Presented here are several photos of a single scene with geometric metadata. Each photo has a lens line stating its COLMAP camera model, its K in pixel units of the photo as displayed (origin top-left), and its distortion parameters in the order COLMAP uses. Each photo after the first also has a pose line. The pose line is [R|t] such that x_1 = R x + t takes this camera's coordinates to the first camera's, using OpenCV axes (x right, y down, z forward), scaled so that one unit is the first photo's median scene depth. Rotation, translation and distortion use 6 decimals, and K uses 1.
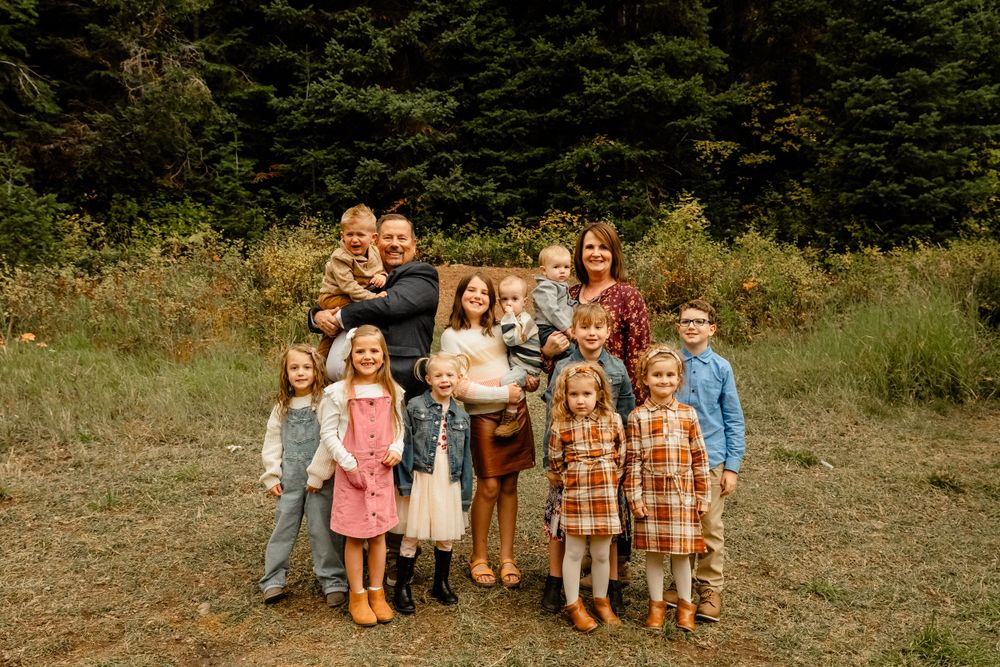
lens RADIAL K [[1106.9, 0, 500.6], [0, 1106.9, 331.9], [0, 0, 1]] dist [0.174513, 0.000000]
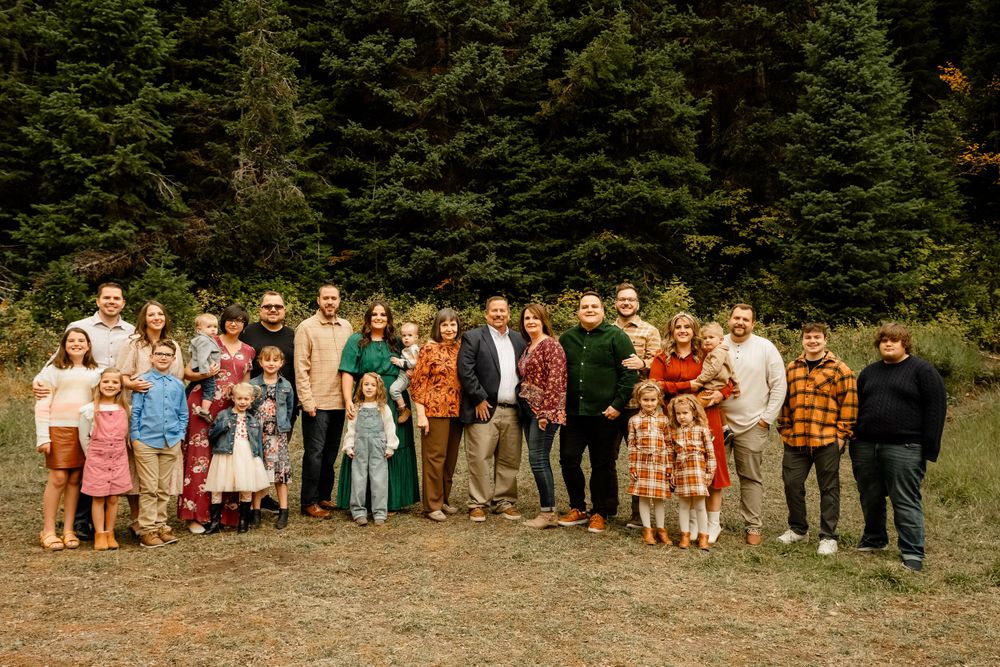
lens RADIAL K [[1048.6, 0, 502.2], [0, 1048.6, 334.1], [0, 0, 1]] dist [0.145833, 0.000000]
pose [[0.999852, 0.015921, -0.006562, -0.018762], [-0.016299, 0.997923, -0.062330, 0.014581], [0.005556, 0.062427, 0.998034, -0.172620]]
